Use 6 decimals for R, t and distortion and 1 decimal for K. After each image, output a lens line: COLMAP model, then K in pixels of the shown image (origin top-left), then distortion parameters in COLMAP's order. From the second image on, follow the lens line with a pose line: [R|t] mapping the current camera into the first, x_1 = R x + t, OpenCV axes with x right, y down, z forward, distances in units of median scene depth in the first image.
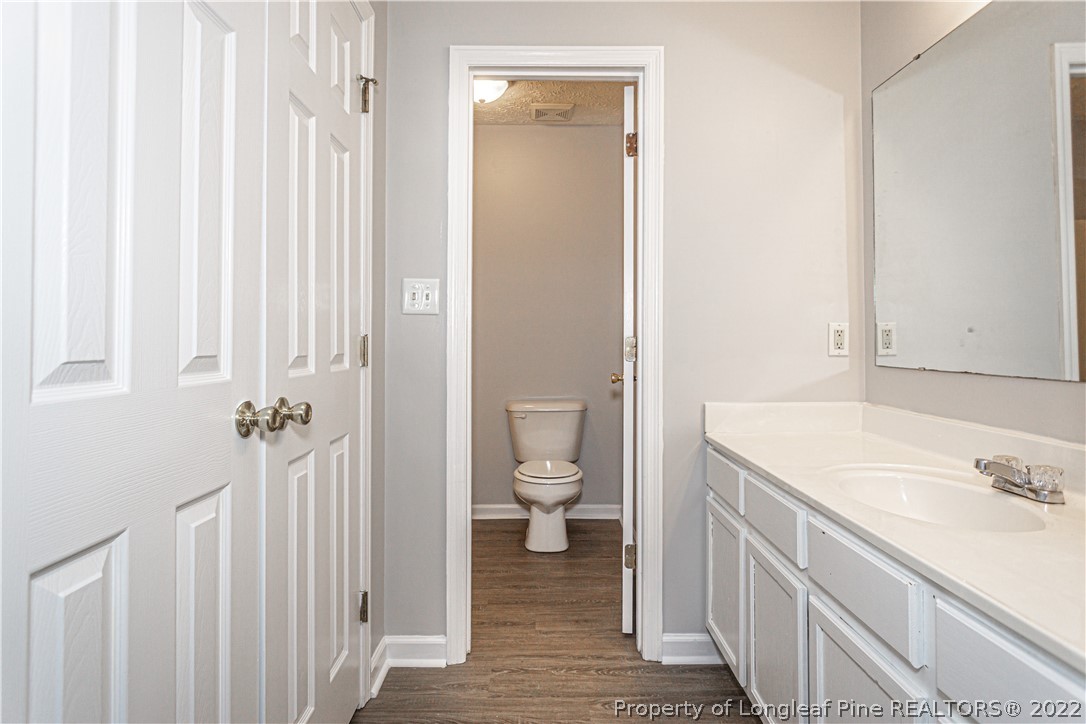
lens RADIAL K [[579.8, 0, 543.6], [0, 579.8, 339.7], [0, 0, 1]] dist [-0.017938, 0.006462]
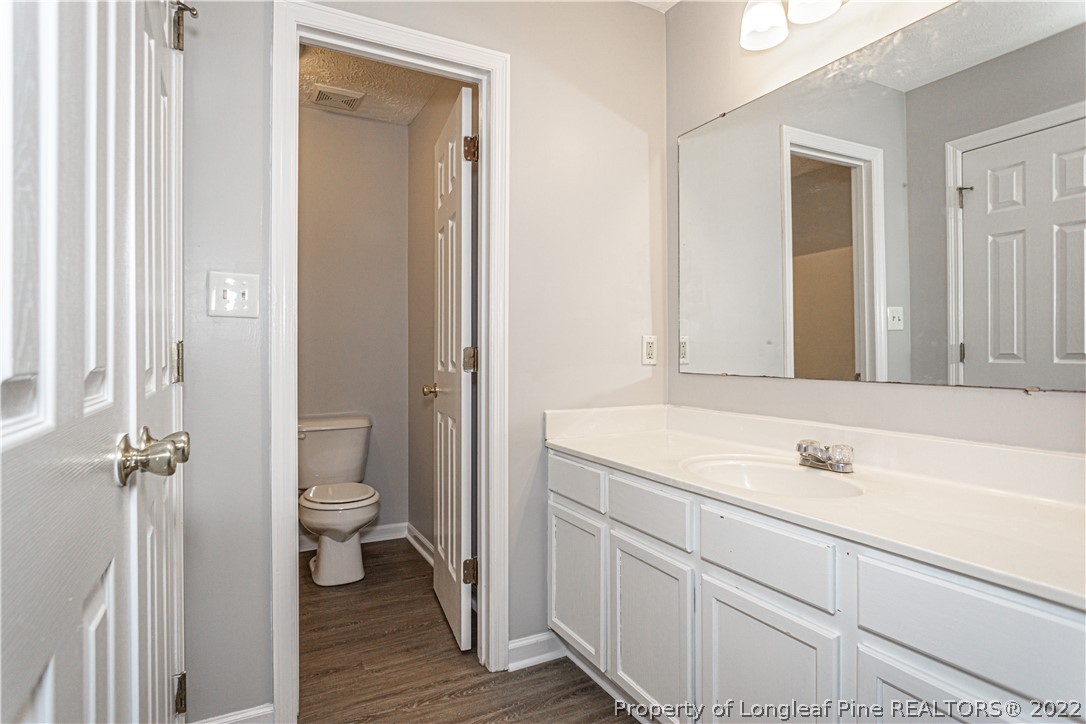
lens RADIAL K [[579.8, 0, 535.9], [0, 579.8, 360.0], [0, 0, 1]] dist [-0.017938, 0.006462]
pose [[0.883685, -0.003472, 0.468069, -0.221764], [-0.002606, 0.999920, 0.012337, 0.005336], [-0.468074, -0.012122, 0.883606, 0.092934]]
